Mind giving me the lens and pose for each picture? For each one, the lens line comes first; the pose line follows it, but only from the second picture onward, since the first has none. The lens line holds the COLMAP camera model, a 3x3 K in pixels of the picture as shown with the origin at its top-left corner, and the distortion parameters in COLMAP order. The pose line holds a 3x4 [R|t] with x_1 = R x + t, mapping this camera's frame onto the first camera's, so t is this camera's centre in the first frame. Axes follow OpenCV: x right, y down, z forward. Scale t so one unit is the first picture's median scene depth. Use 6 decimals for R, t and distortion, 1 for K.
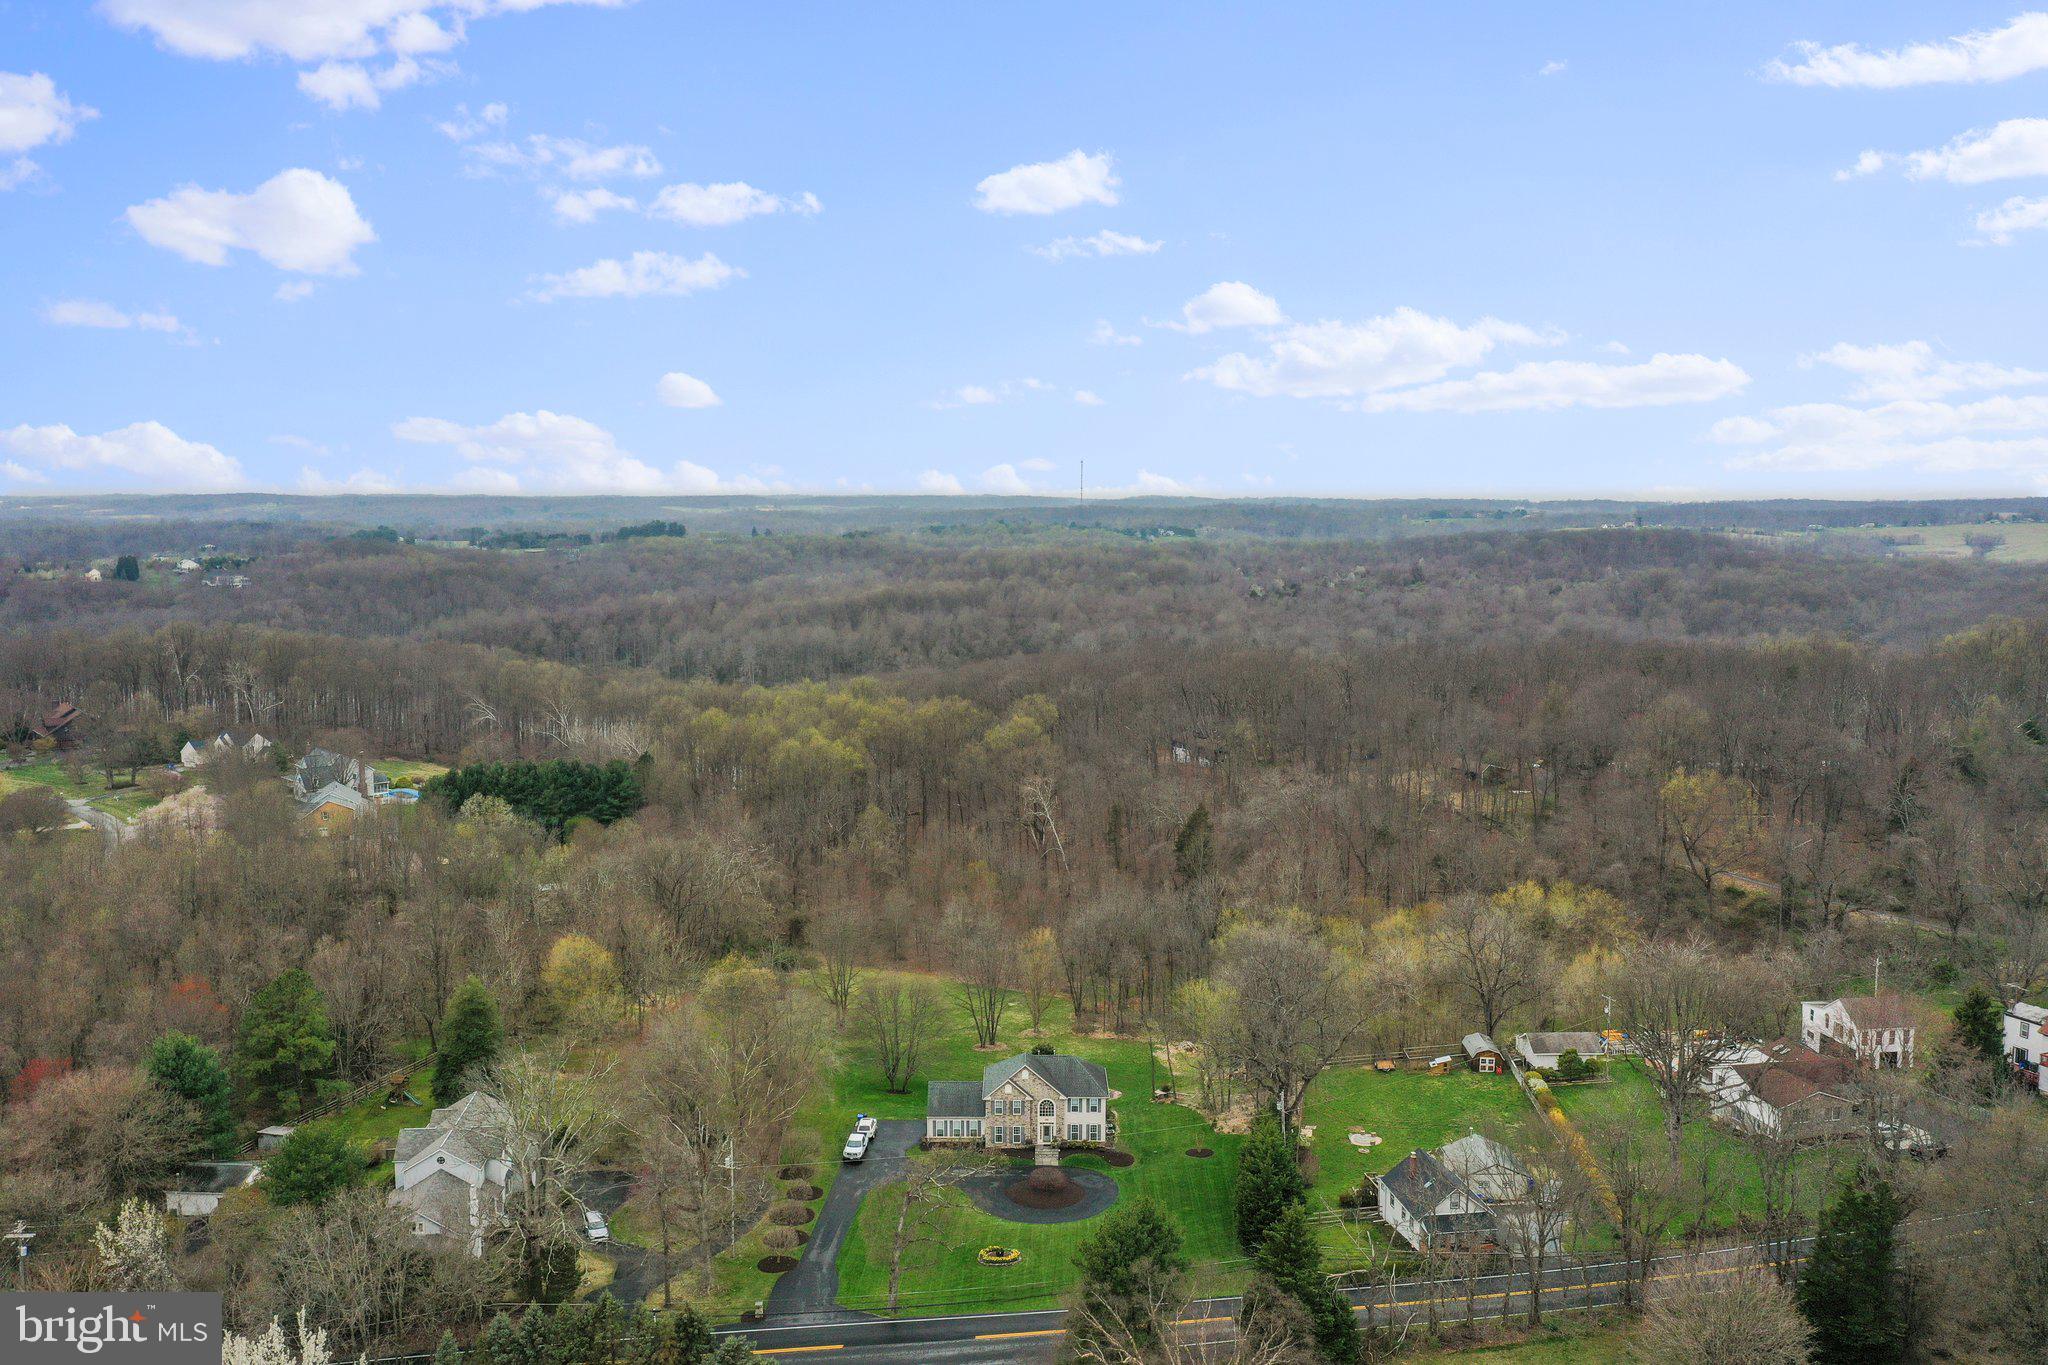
lens RADIAL K [[1632.3, 0, 1024.0], [0, 1632.3, 682.5], [0, 0, 1]] dist [-0.001059, 0.007397]
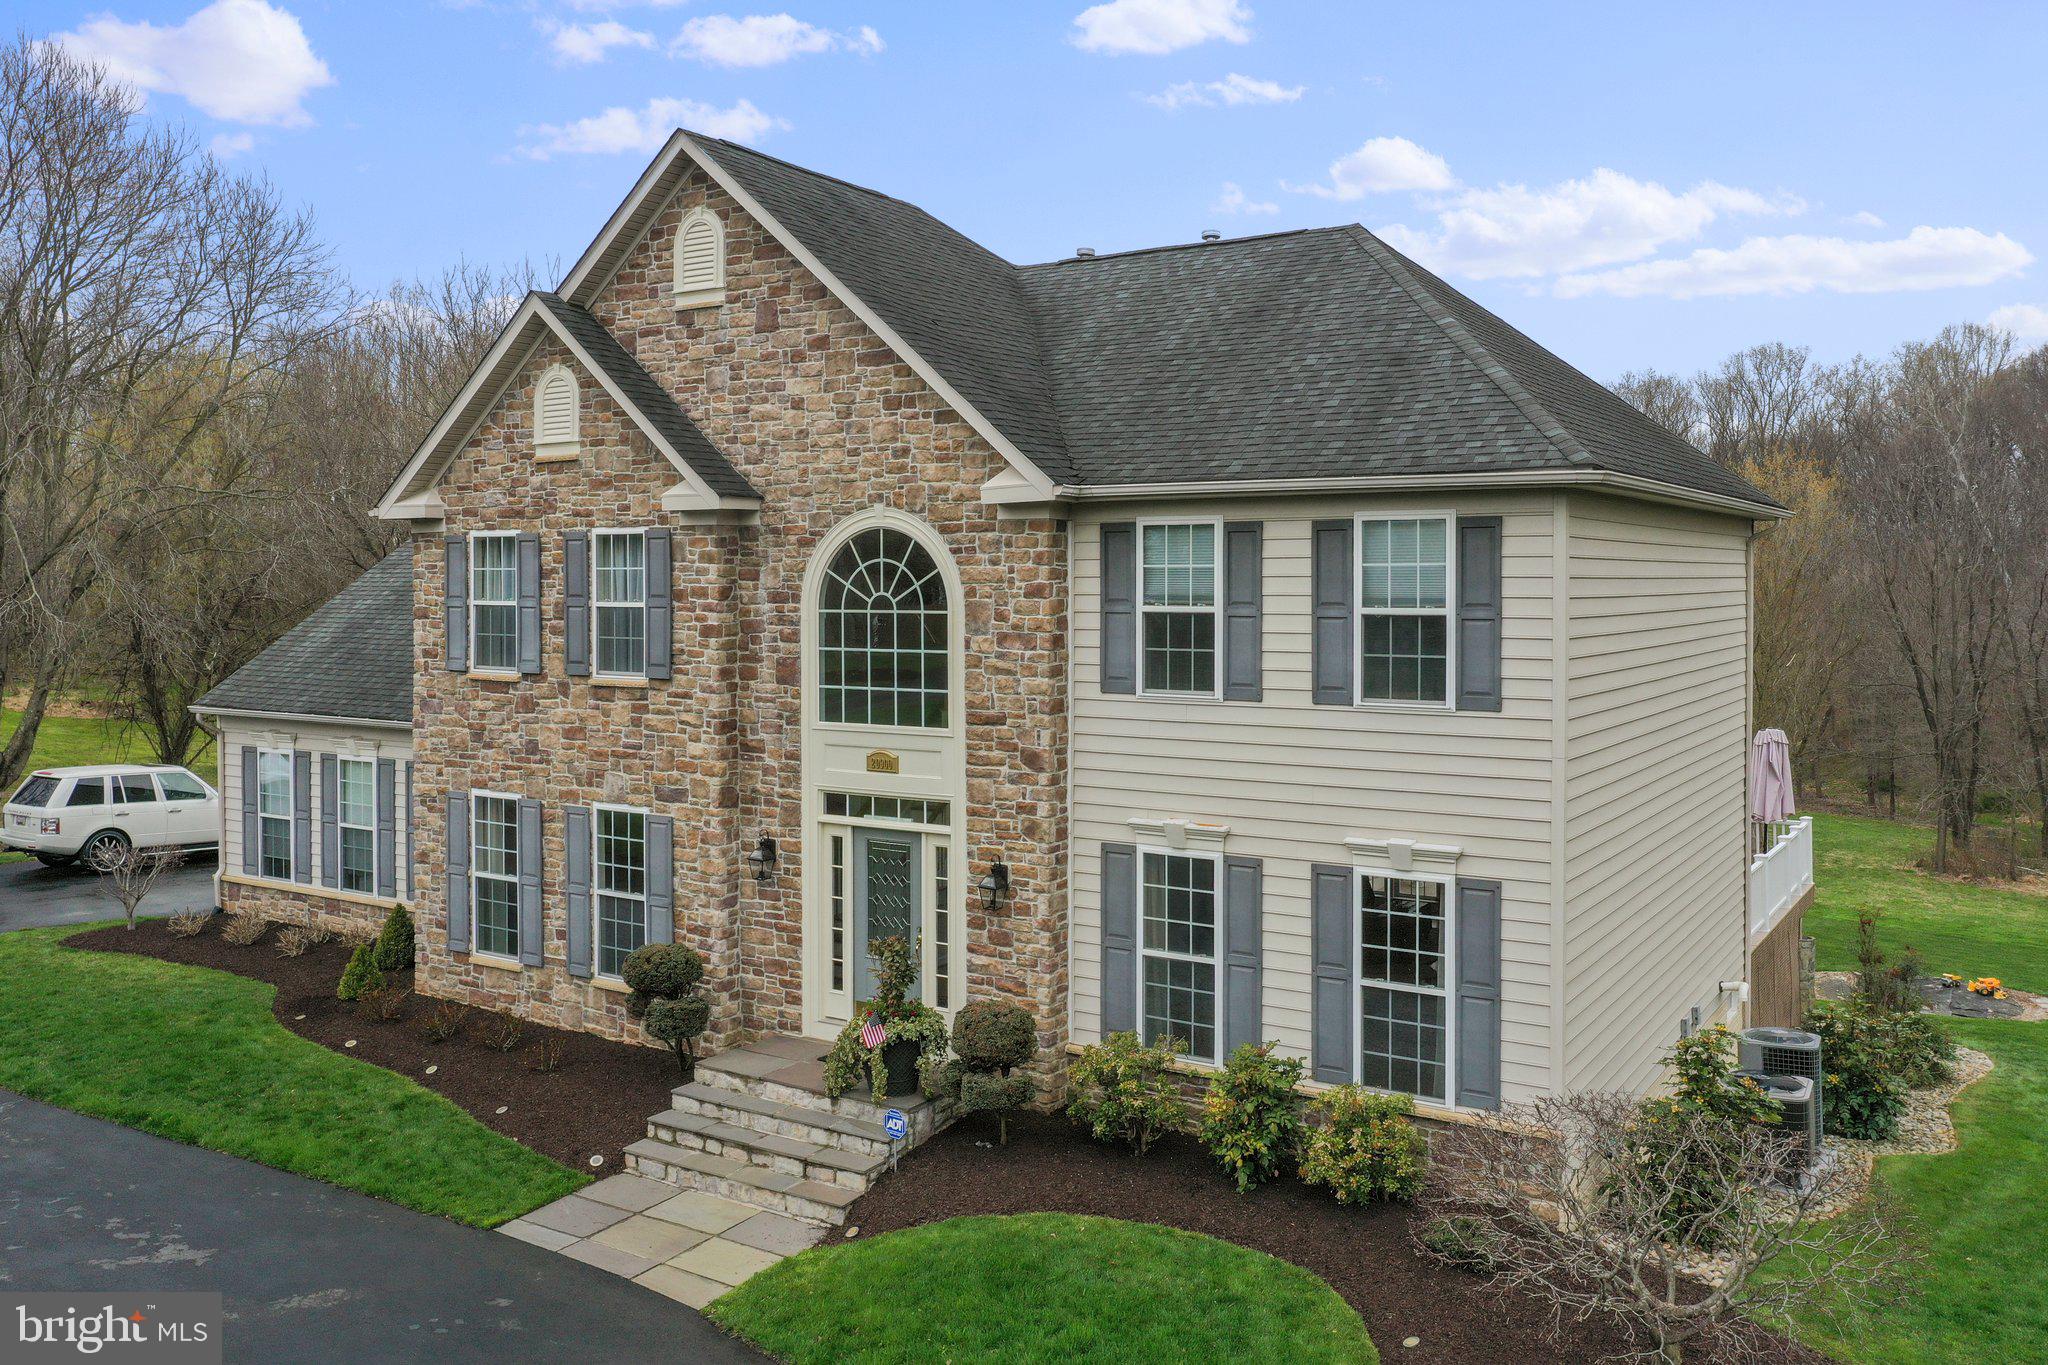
lens RADIAL K [[1666.5, 0, 1027.0], [0, 1666.5, 602.9], [0, 0, 1]] dist [-0.001977, 0.000259]
pose [[0.863520, 0.018928, -0.503959, 0.065722], [-0.065677, 0.995006, -0.075165, 0.262690], [0.500019, 0.098005, 0.860451, 0.914772]]
